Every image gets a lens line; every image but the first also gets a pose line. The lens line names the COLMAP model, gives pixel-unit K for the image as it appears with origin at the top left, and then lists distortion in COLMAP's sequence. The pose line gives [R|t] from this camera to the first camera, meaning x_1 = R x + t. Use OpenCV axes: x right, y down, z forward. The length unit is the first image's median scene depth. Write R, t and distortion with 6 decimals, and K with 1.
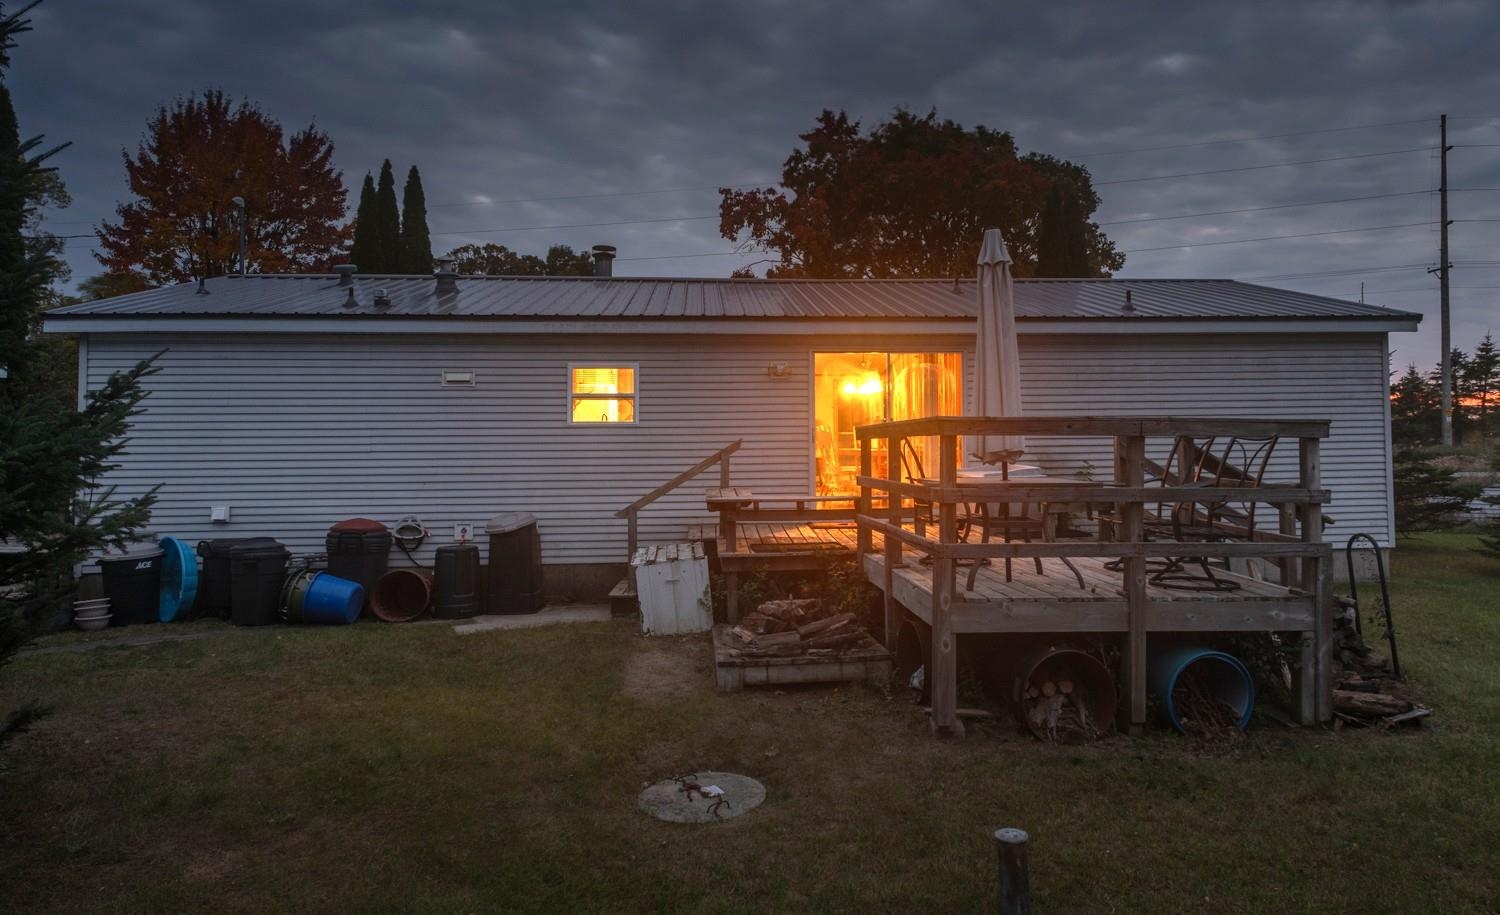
lens RADIAL K [[1020.1, 0, 750.0], [0, 1020.1, 457.5], [0, 0, 1]] dist [0.000645, -0.000774]
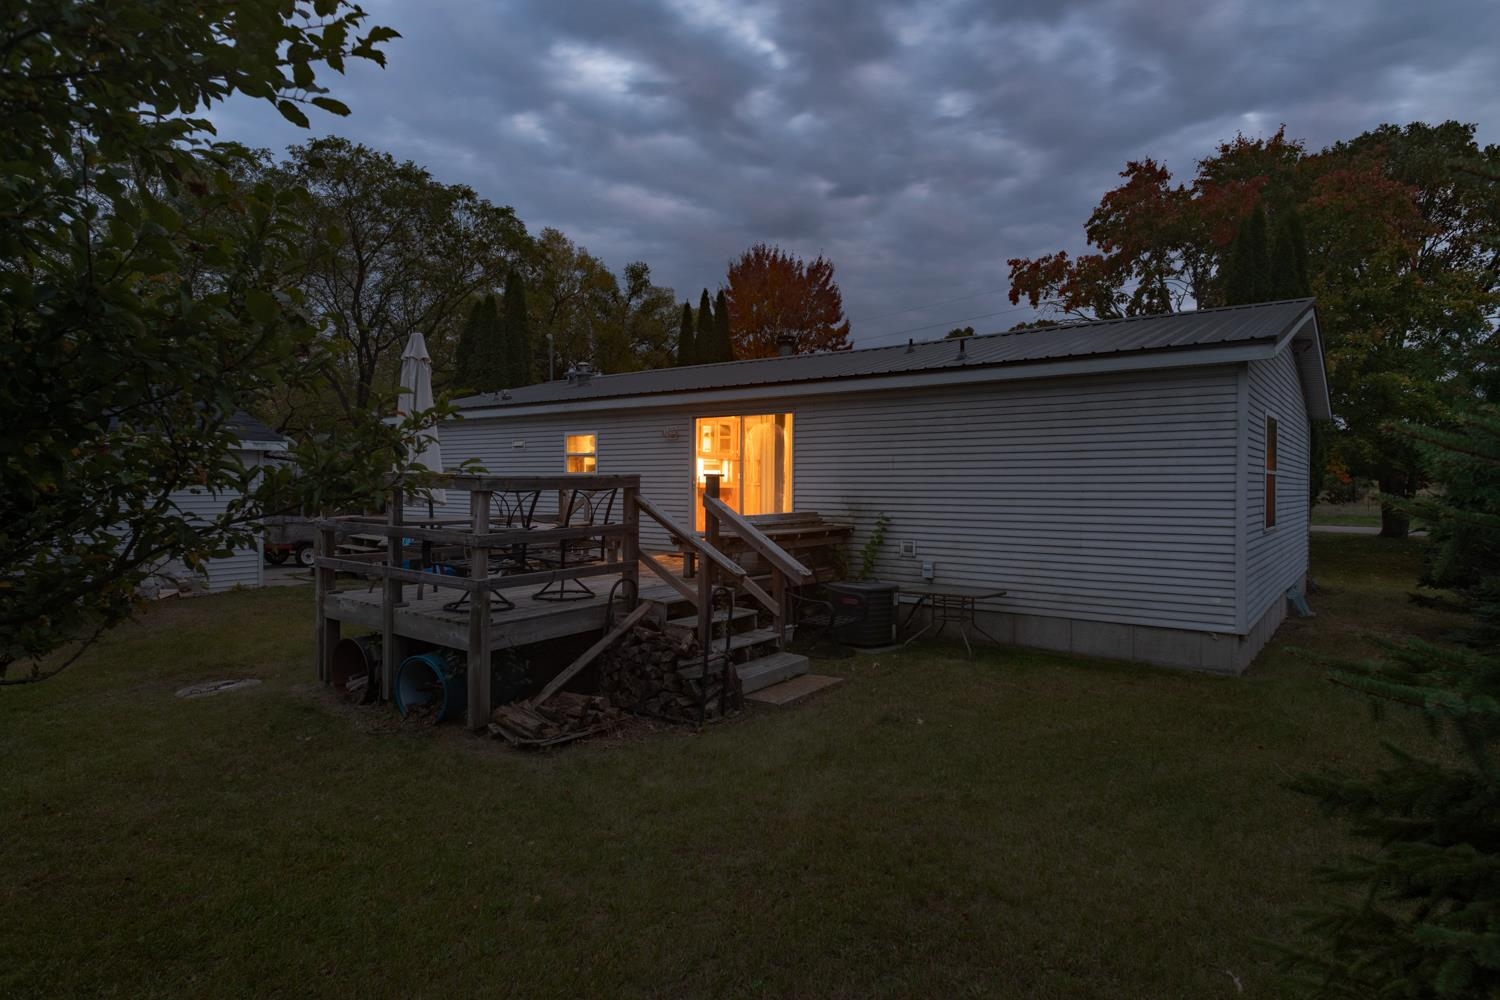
lens RADIAL K [[839.7, 0, 749.6], [0, 839.7, 496.5], [0, 0, 1]] dist [0.028689, -0.000497]
pose [[0.730531, 0.023888, -0.682461, 0.791518], [-0.025613, 0.999643, 0.007573, -0.015891], [0.682399, 0.011948, 0.730883, 0.283811]]
